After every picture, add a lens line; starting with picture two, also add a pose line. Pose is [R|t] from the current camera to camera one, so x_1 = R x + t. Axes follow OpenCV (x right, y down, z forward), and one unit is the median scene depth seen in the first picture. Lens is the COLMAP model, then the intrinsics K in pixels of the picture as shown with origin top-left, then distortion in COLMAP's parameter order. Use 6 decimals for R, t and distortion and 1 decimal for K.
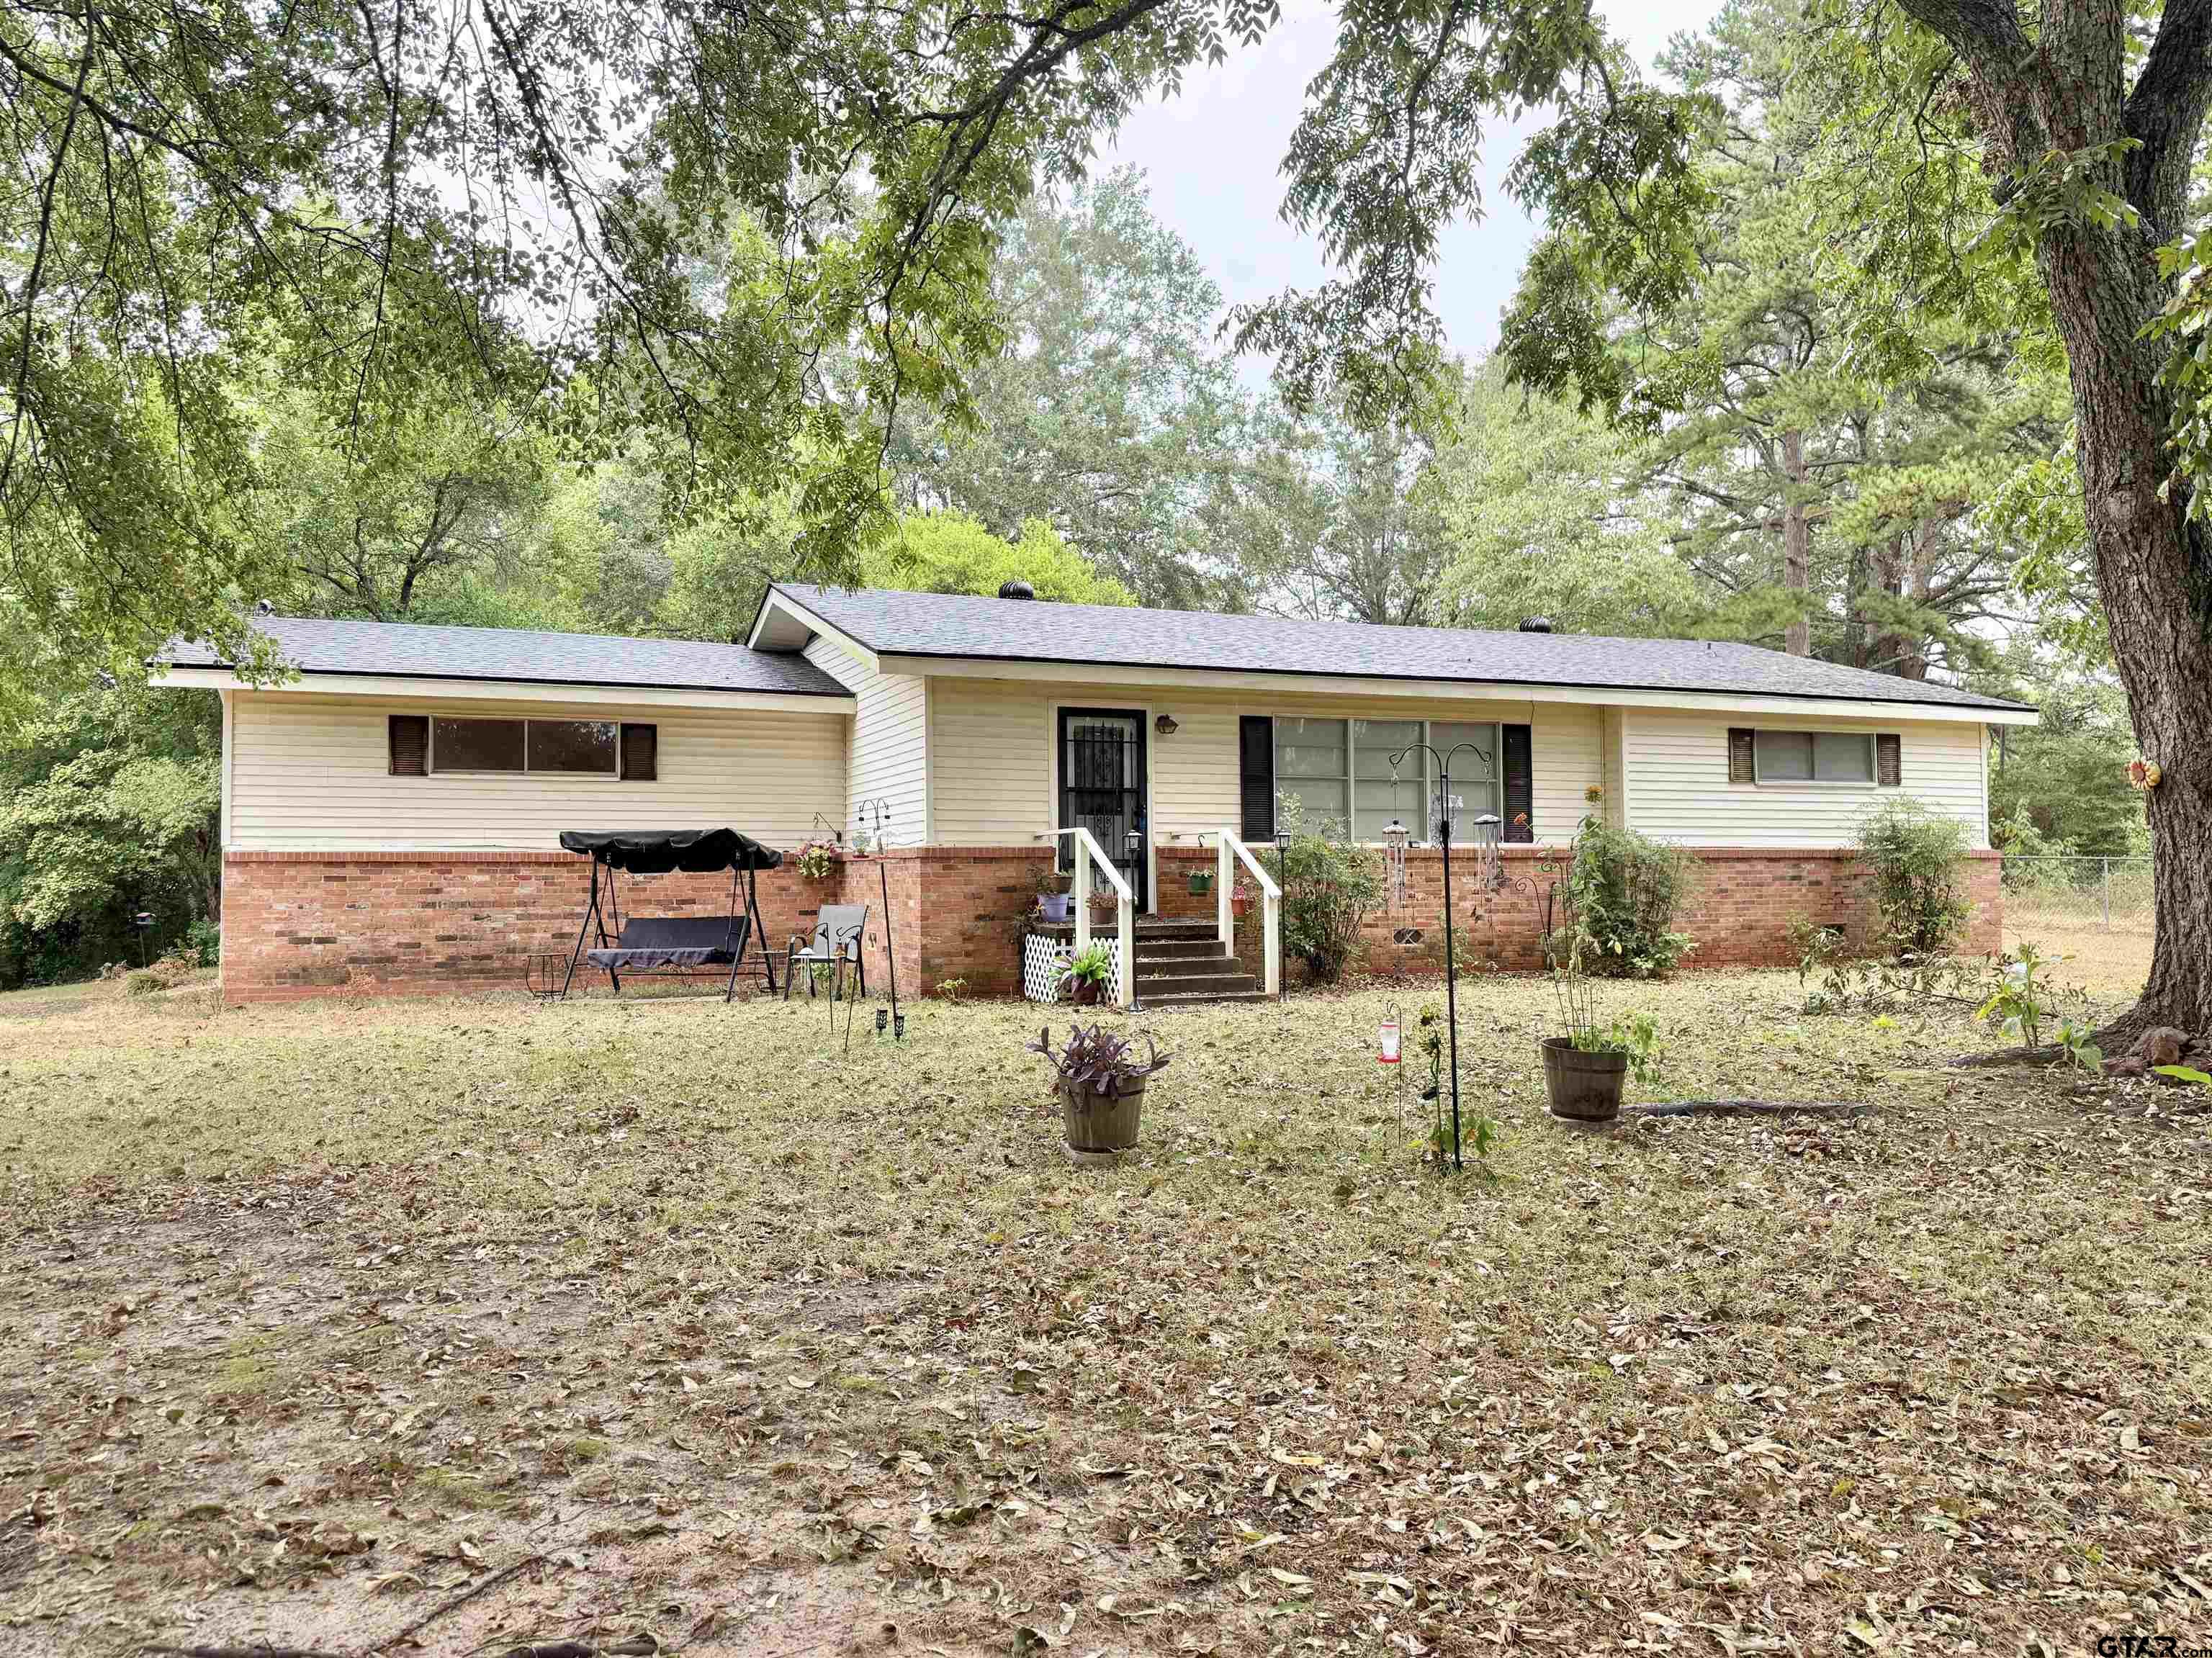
lens RADIAL K [[1671.7, 0, 1106.2], [0, 1671.7, 825.3], [0, 0, 1]] dist [0.073753, 0.002310]
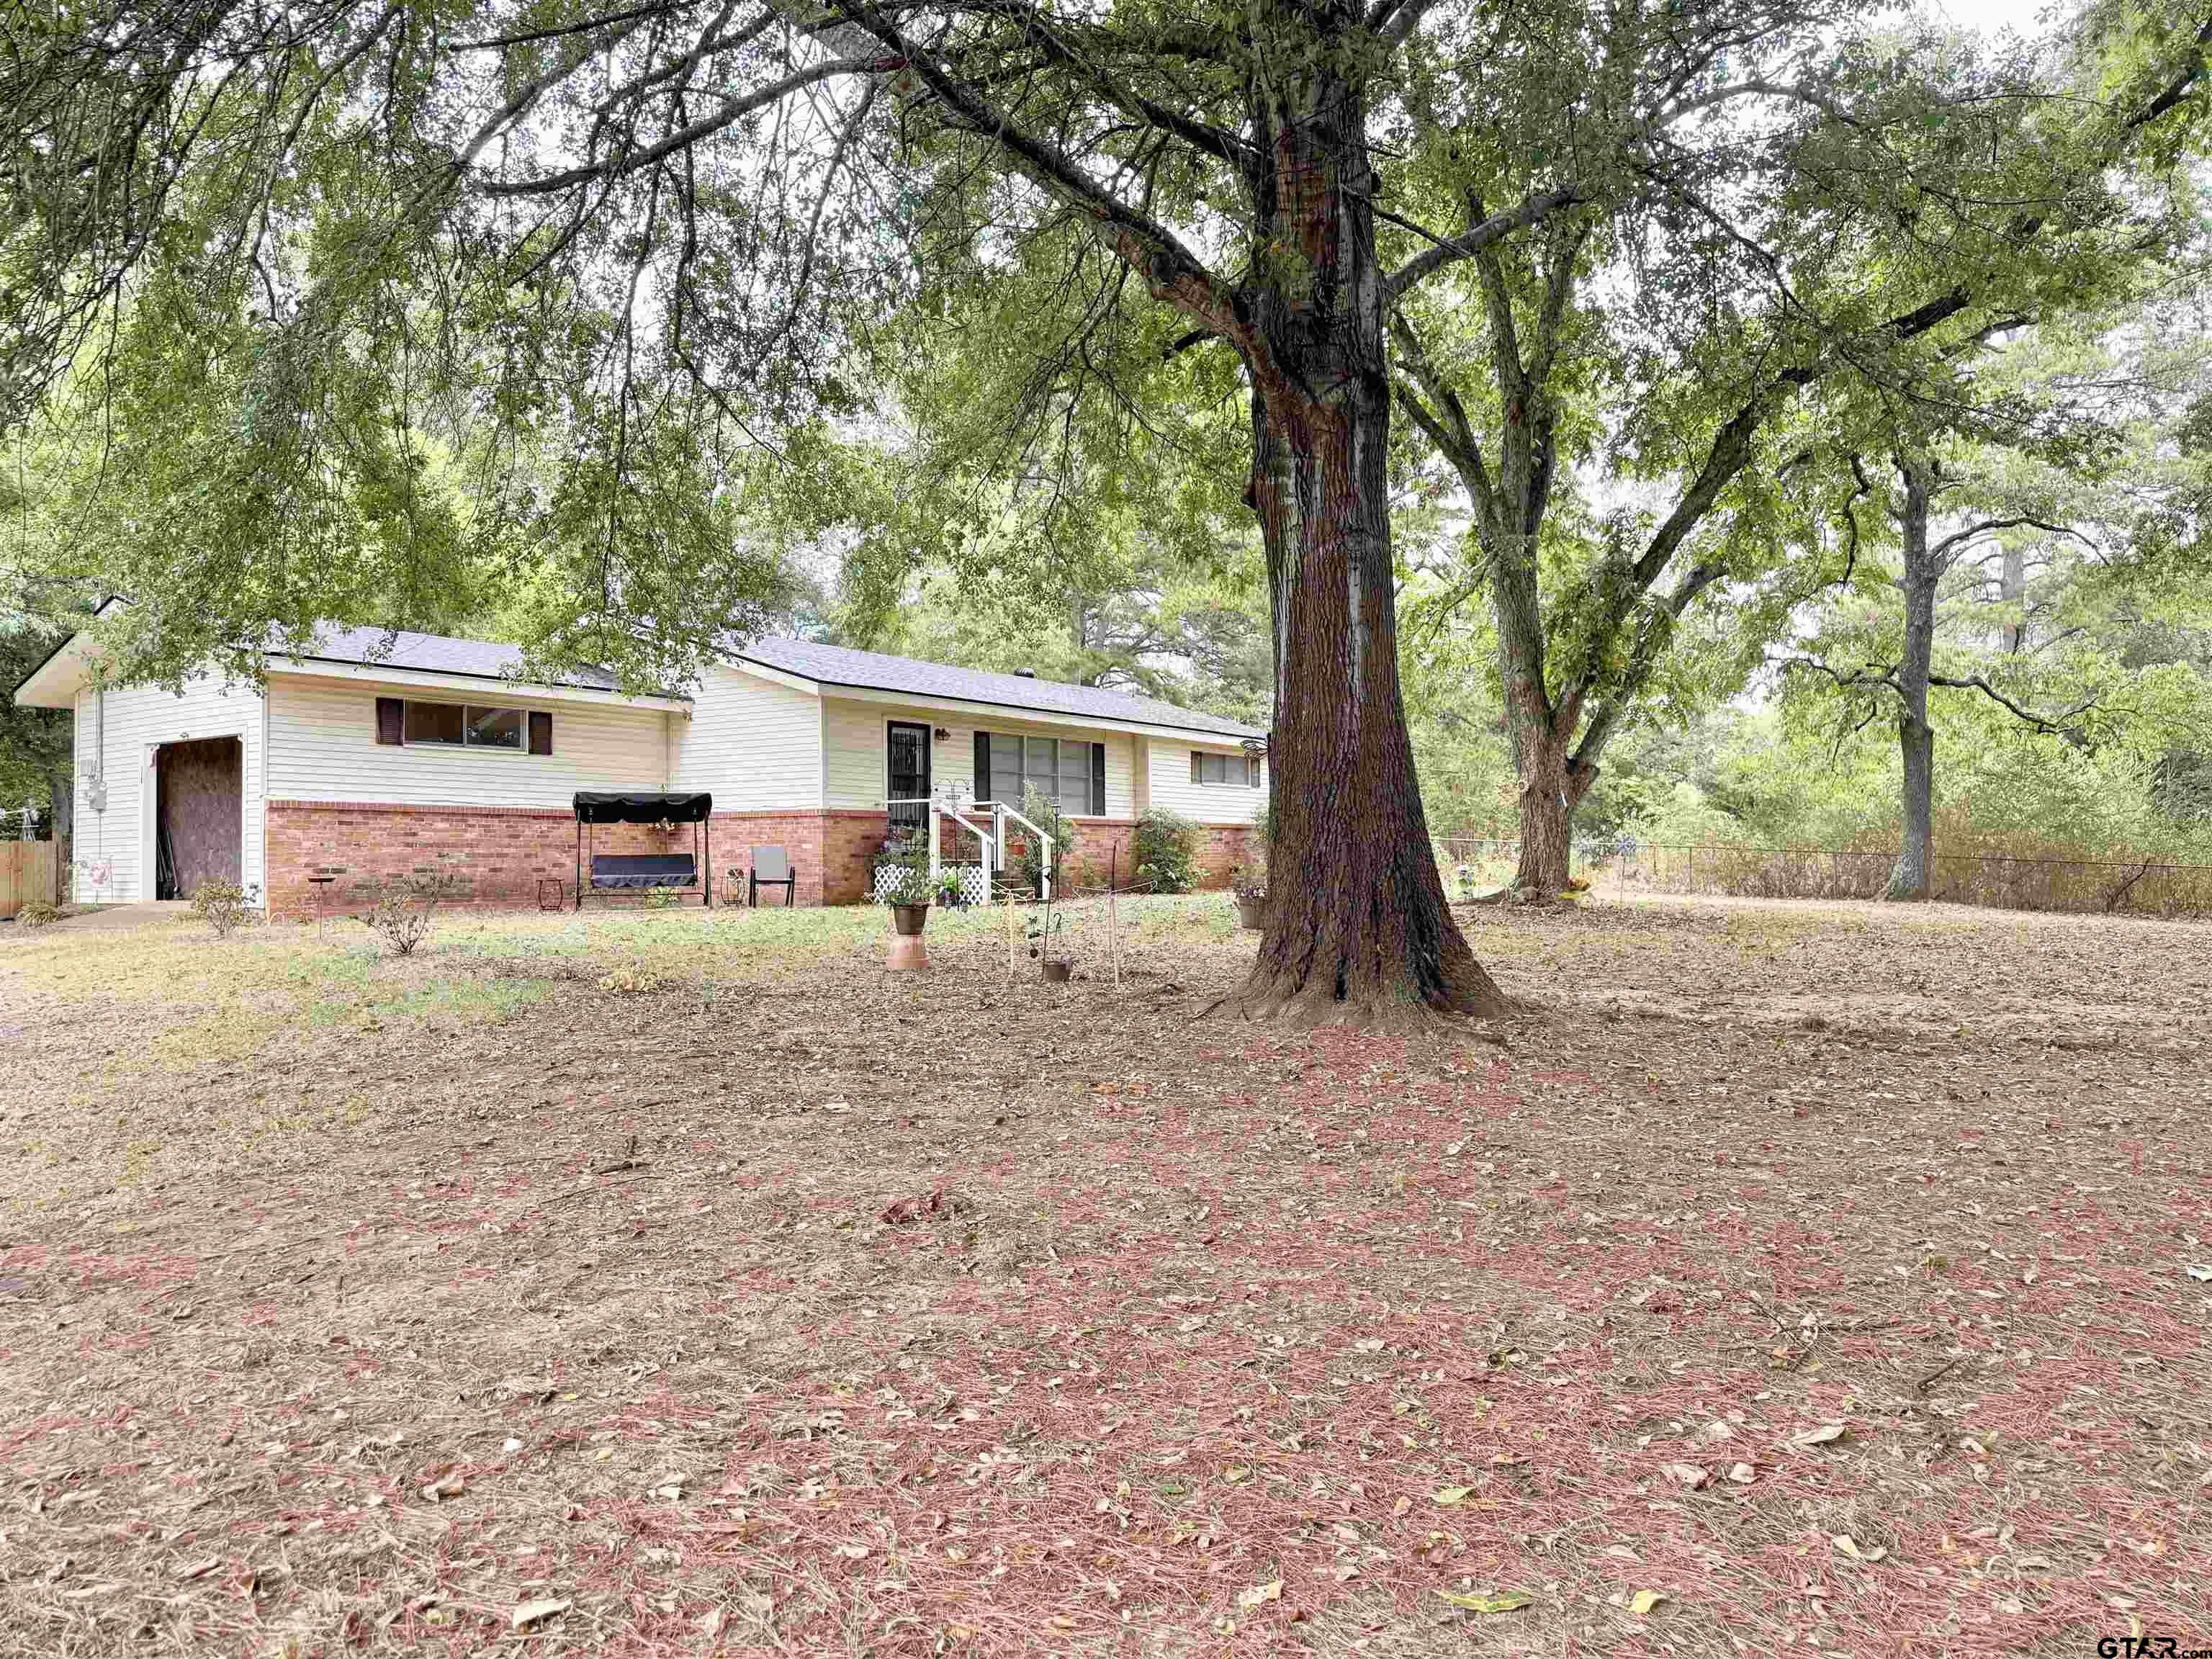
lens RADIAL K [[1671.8, 0, 1105.8], [0, 1671.8, 837.6], [0, 0, 1]] dist [0.073753, 0.002310]
pose [[0.833808, 0.013179, 0.551897, -0.681299], [-0.020505, 0.999764, 0.007106, 0.021504], [-0.551673, -0.017242, 0.833882, -0.382901]]
